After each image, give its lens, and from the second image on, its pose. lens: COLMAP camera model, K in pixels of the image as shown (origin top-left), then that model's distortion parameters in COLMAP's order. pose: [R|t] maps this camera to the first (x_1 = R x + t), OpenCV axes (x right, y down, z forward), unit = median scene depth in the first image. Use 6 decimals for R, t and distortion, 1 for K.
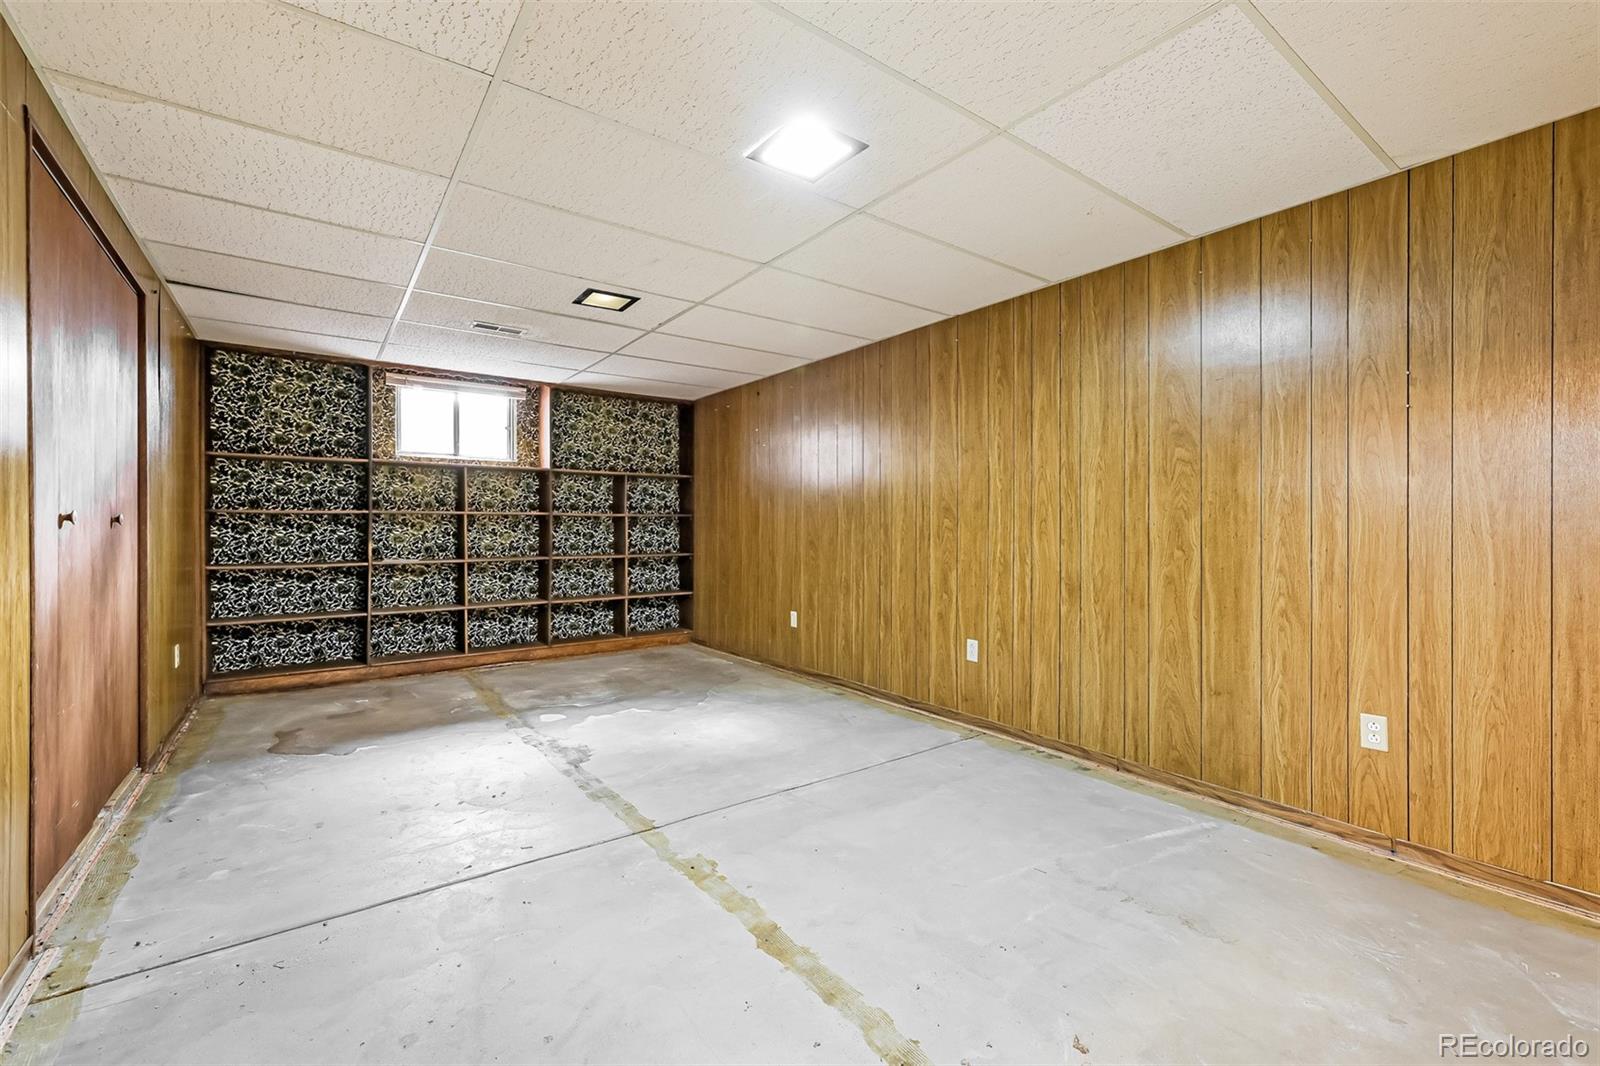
lens RADIAL K [[688.2, 0, 799.4], [0, 688.2, 523.9], [0, 0, 1]] dist [-0.002690, -0.000323]
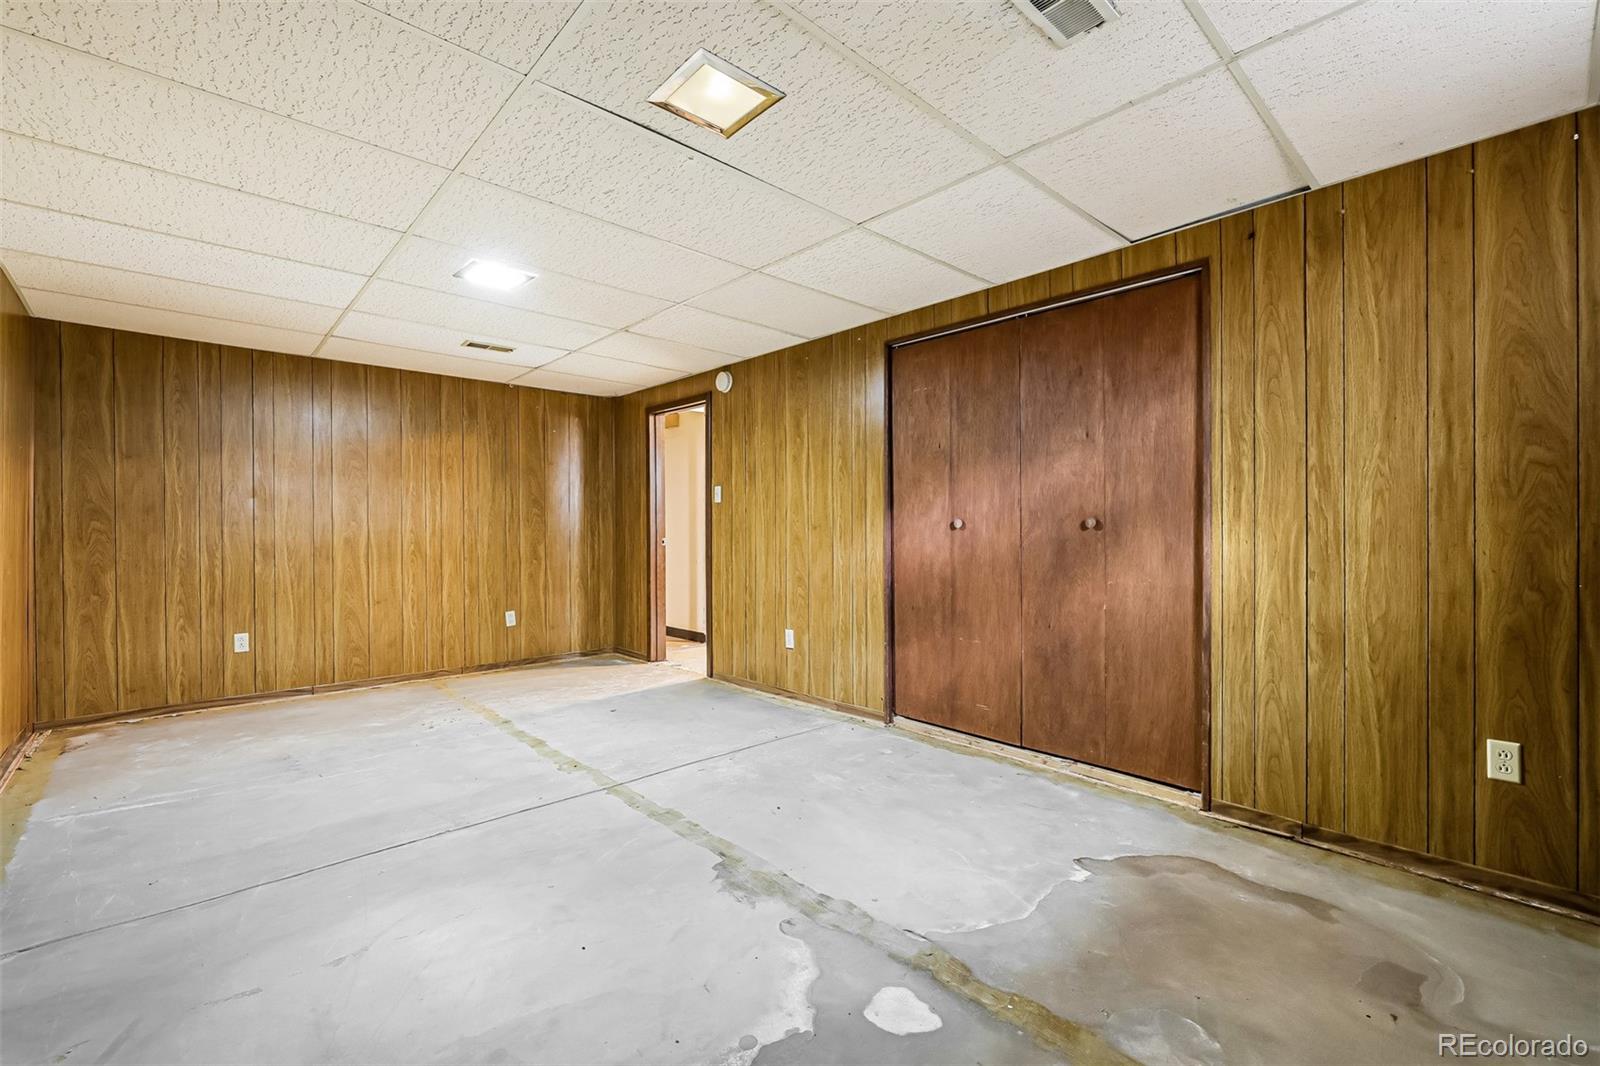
lens RADIAL K [[688.2, 0, 799.4], [0, 688.2, 523.9], [0, 0, 1]] dist [-0.002690, -0.000323]
pose [[-0.993805, 0.001583, -0.111129, -0.394111], [0.002728, 0.999945, -0.010154, 0.005569], [0.111107, -0.010394, -0.993754, 2.122354]]
